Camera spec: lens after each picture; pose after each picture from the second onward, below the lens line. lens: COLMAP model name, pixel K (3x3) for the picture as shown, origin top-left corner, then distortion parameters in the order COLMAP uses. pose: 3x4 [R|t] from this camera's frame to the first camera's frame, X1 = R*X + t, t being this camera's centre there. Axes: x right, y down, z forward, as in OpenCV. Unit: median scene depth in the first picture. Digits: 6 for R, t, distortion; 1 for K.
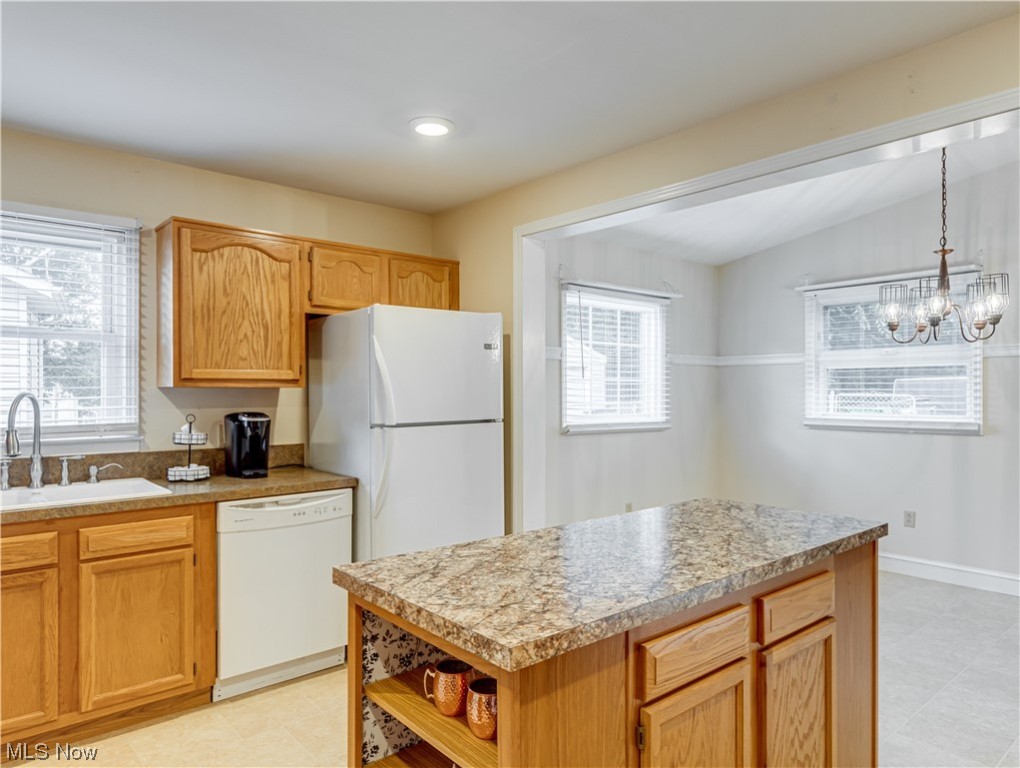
lens RADIAL K [[651.3, 0, 510.0], [0, 651.3, 384.0], [0, 0, 1]] dist [0.035749, 0.000222]
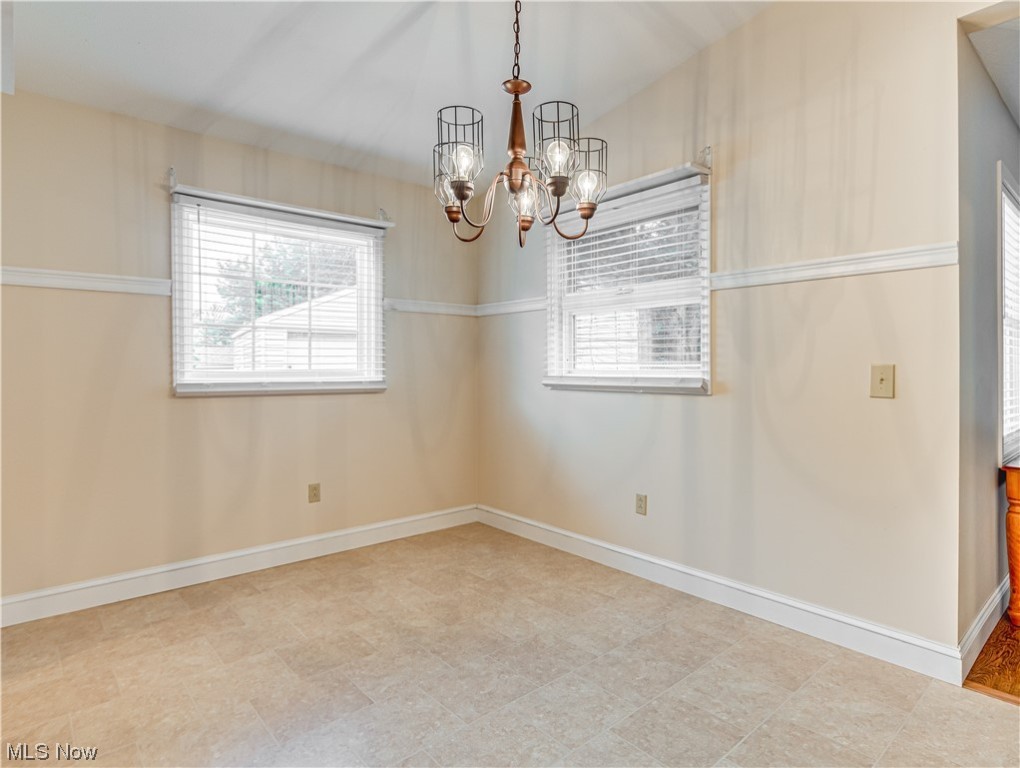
lens RADIAL K [[550.9, 0, 512.9], [0, 550.9, 369.8], [0, 0, 1]] dist [-0.022321, 0.002237]
pose [[0.999763, -0.002889, 0.021593, 0.455012], [0.002337, 0.999671, 0.025530, 0.031273], [-0.021659, -0.025473, 0.999441, 0.367200]]
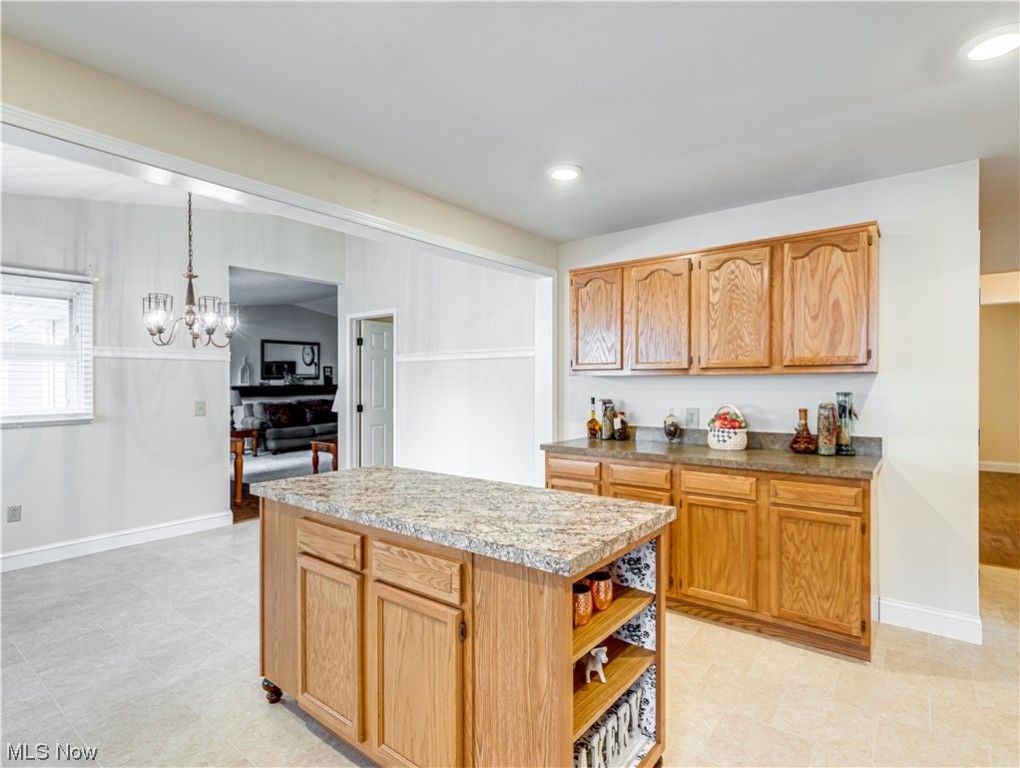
lens RADIAL K [[519.0, 0, 531.9], [0, 519.0, 385.0], [0, 0, 1]] dist [0.003267, 0.000590]
pose [[-0.212764, 0.000913, 0.977103, -0.342363], [-0.004652, 0.999987, -0.001948, 0.007311], [-0.977092, -0.004960, -0.212757, 0.412855]]
